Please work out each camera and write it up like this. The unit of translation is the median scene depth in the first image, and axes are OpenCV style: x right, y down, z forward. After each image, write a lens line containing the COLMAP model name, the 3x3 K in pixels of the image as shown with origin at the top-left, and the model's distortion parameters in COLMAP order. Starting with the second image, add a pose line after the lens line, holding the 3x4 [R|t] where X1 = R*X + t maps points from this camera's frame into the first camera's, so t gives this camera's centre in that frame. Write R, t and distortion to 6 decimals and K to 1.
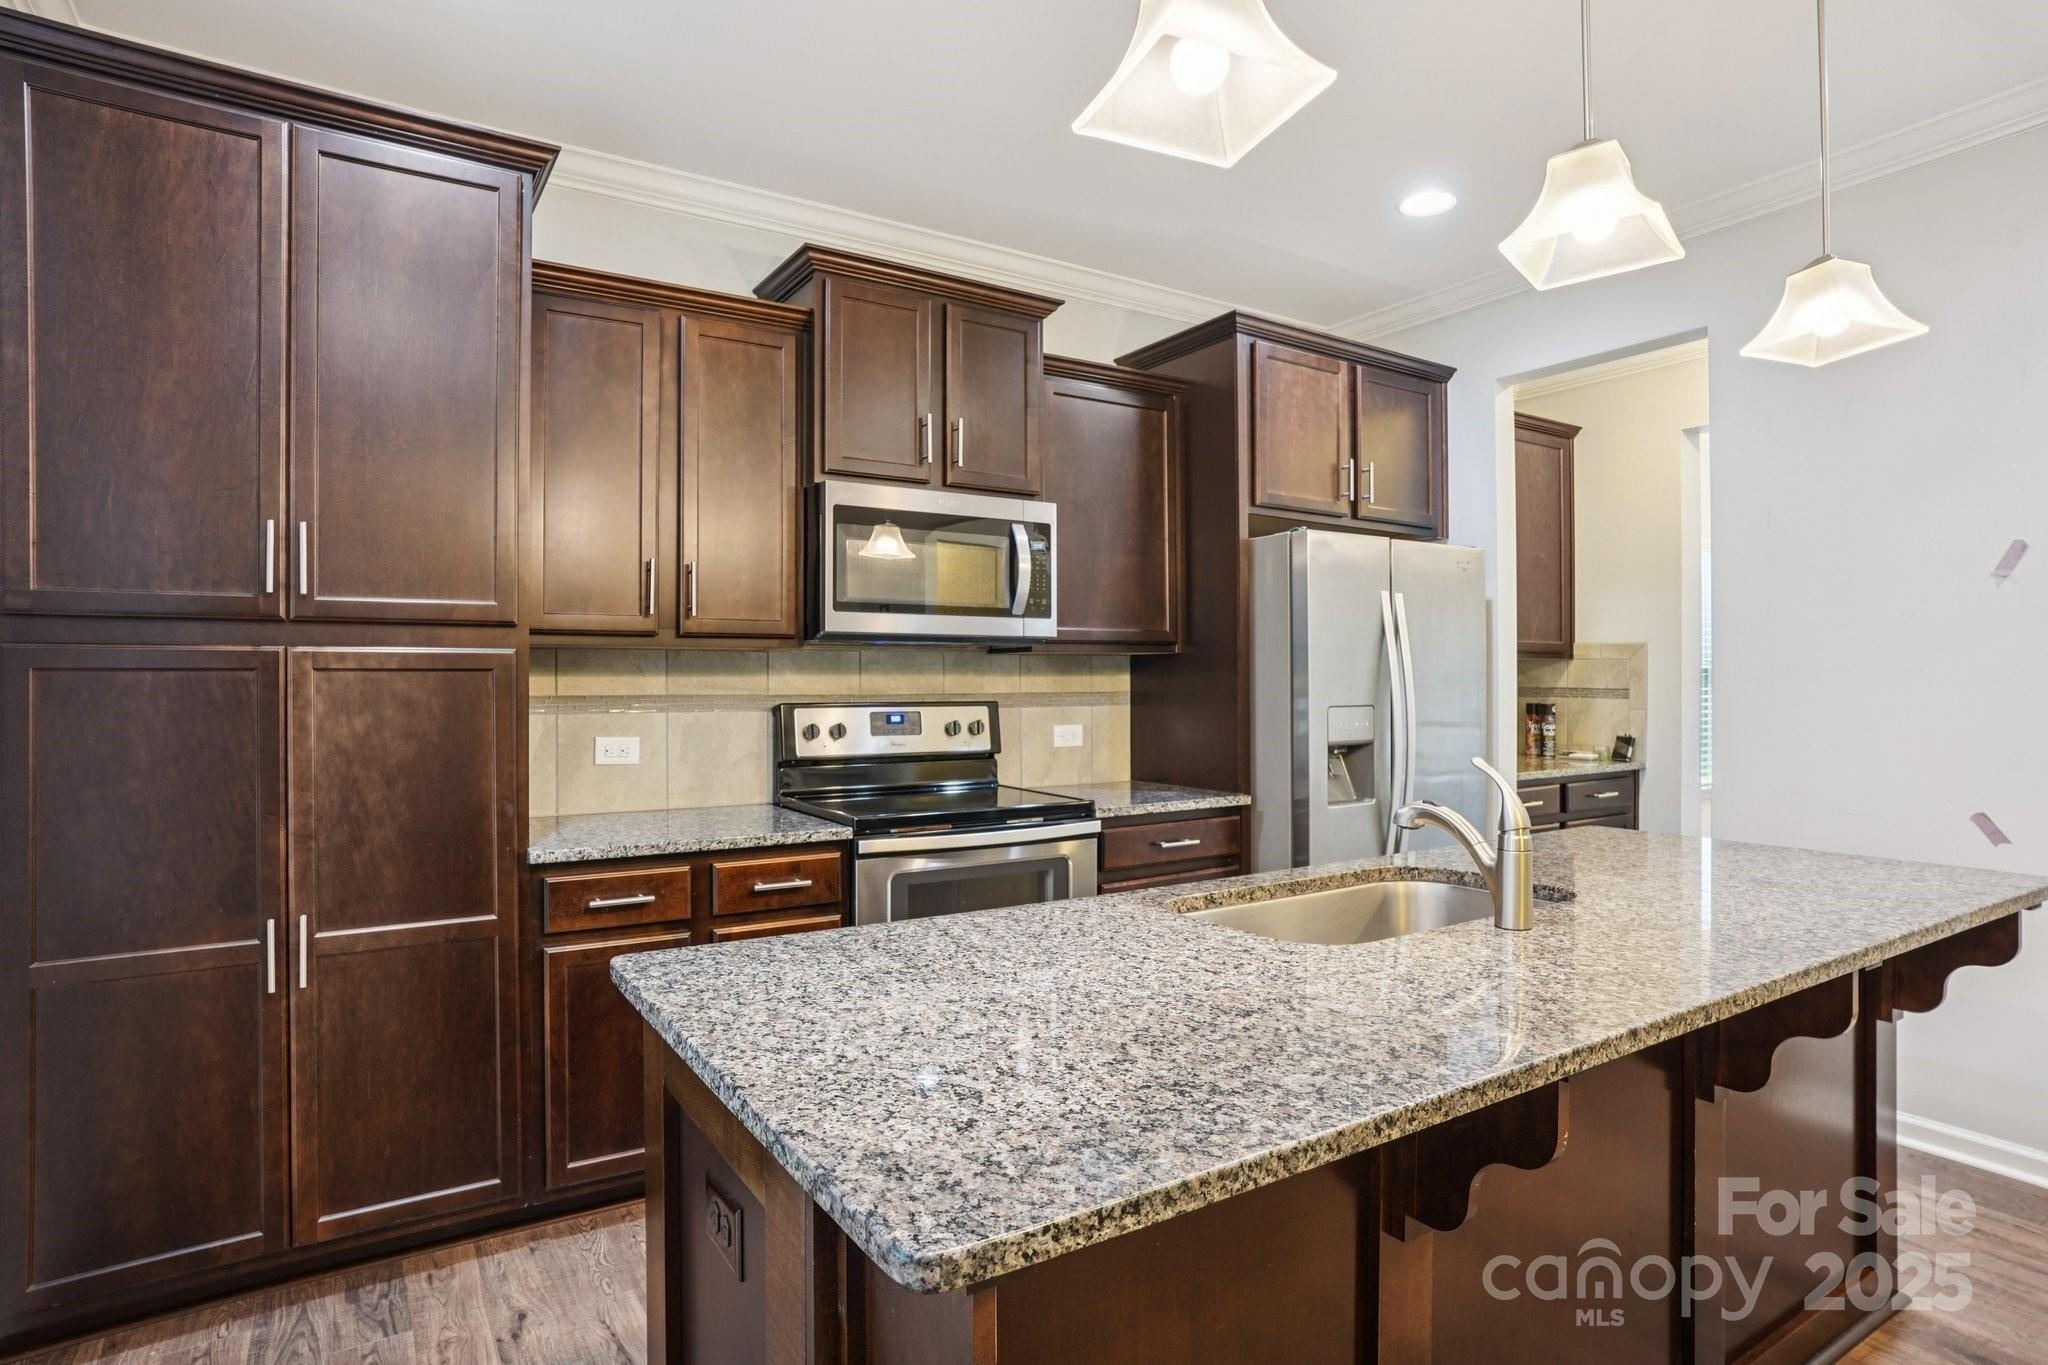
lens RADIAL K [[1112.3, 0, 1030.6], [0, 1112.3, 681.6], [0, 0, 1]] dist [-0.022518, 0.001709]
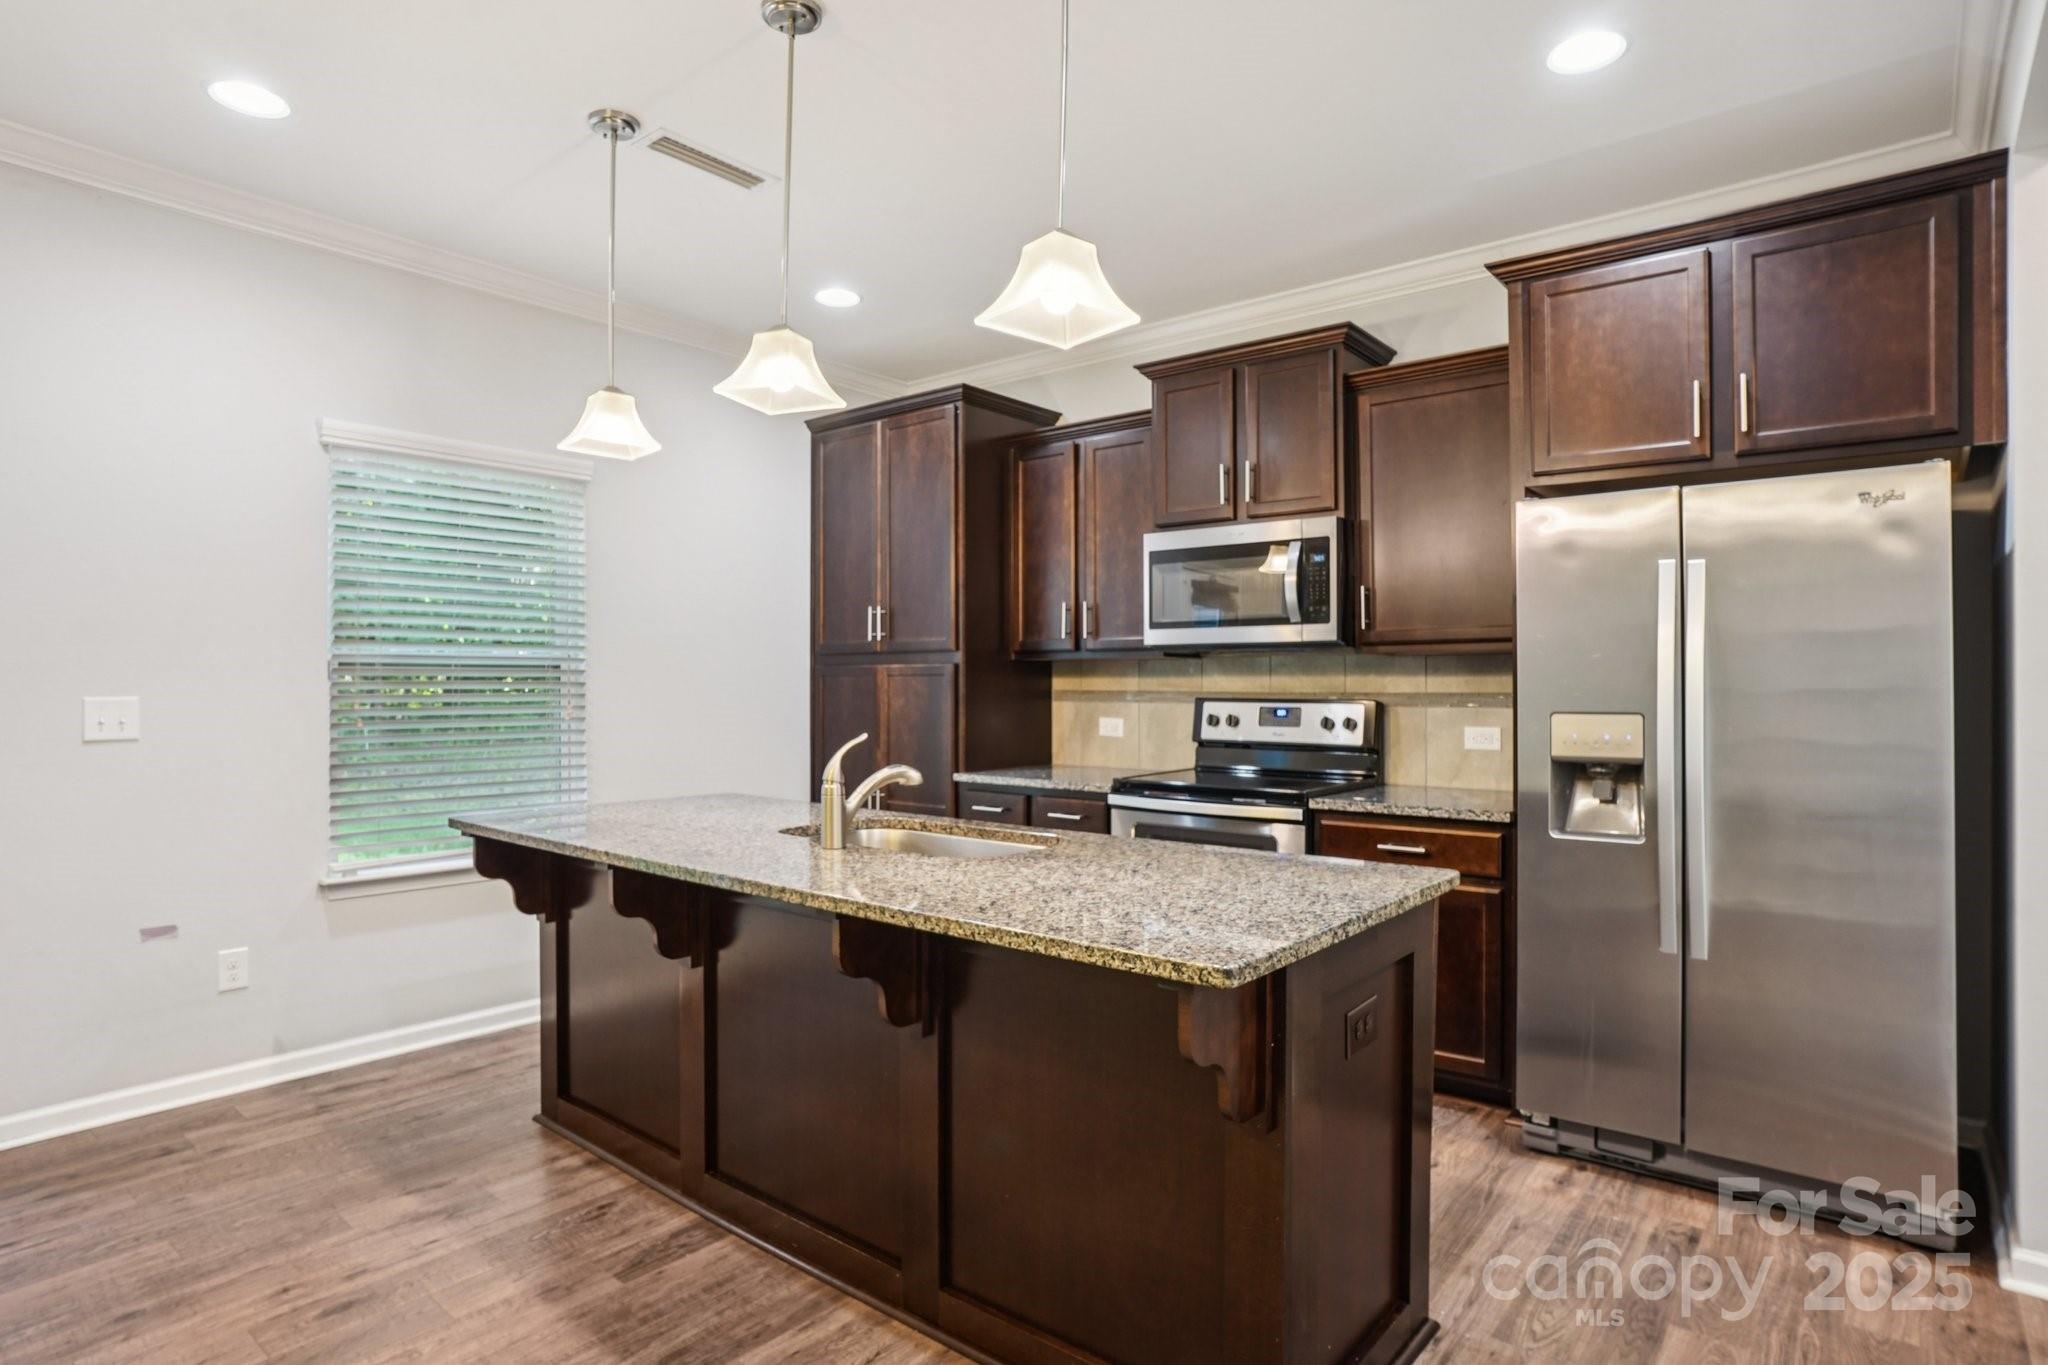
lens RADIAL K [[1112.3, 0, 1030.8], [0, 1112.3, 680.0], [0, 0, 1]] dist [-0.022518, 0.001709]
pose [[0.320558, -0.002096, -0.947227, 0.948537], [-0.001042, 0.999996, -0.002565, 0.001589], [0.947228, 0.001809, 0.320555, 0.377826]]
